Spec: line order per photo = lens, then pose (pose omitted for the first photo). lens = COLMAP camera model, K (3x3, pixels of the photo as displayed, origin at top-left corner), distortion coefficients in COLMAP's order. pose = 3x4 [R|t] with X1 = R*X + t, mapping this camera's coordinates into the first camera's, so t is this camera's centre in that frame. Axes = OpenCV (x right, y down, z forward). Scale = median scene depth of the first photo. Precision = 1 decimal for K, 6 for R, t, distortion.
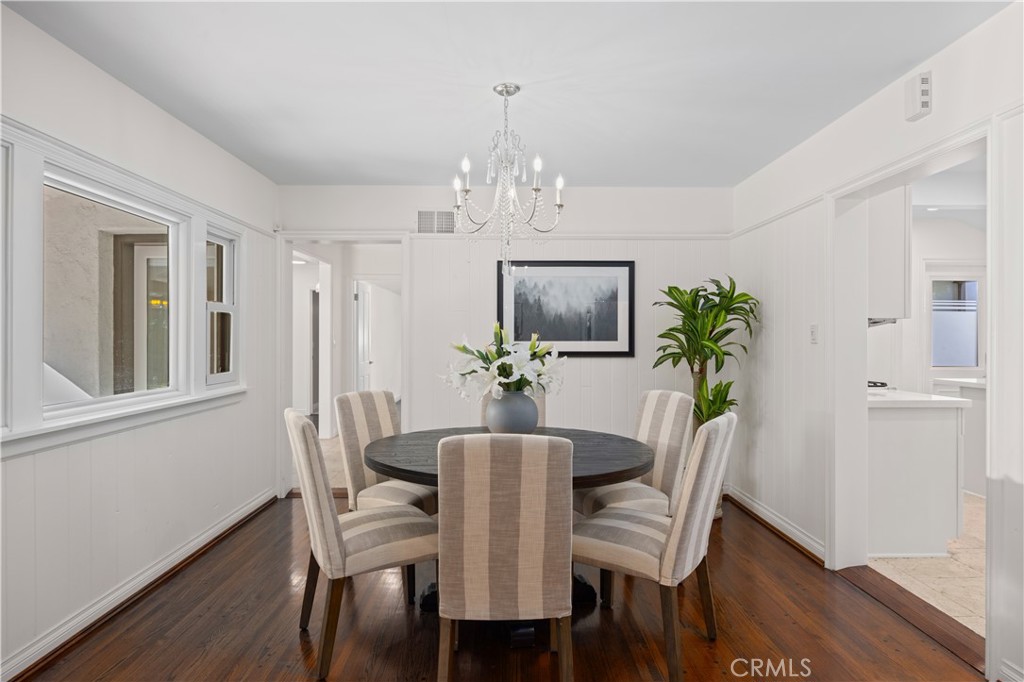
lens RADIAL K [[574.2, 0, 510.8], [0, 574.2, 344.6], [0, 0, 1]] dist [-0.000444, -0.000152]
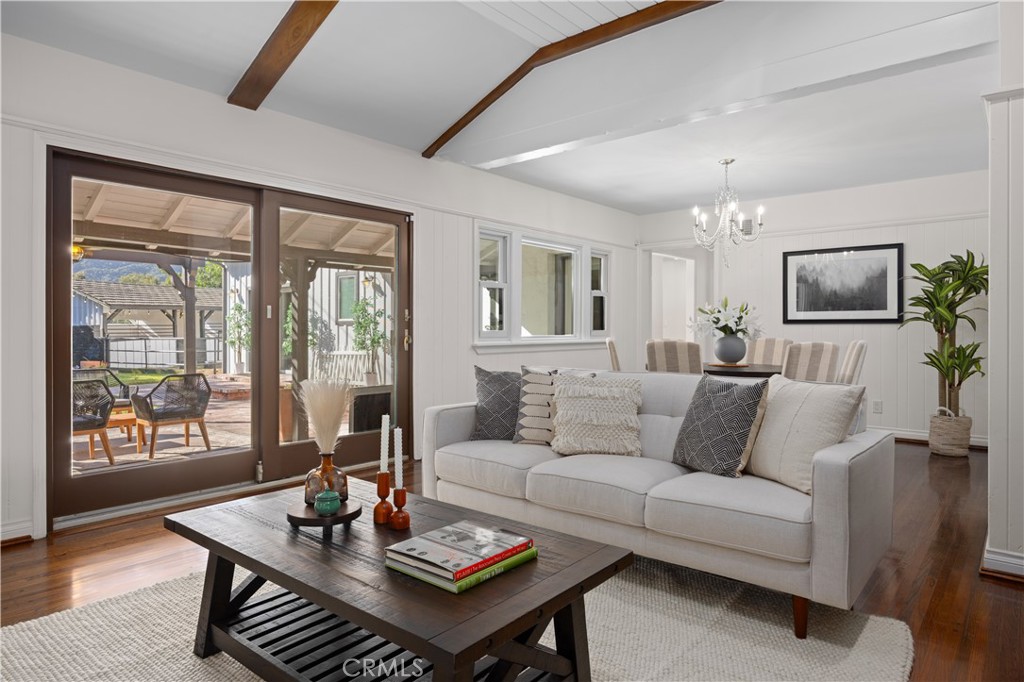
lens RADIAL K [[617.9, 0, 511.7], [0, 617.9, 336.4], [0, 0, 1]] dist [0.008449, 0.001637]
pose [[0.759807, 0.009250, -0.650082, 0.444882], [-0.009891, 0.999948, 0.002667, 0.054915], [0.650073, 0.004404, 0.759859, -0.527288]]
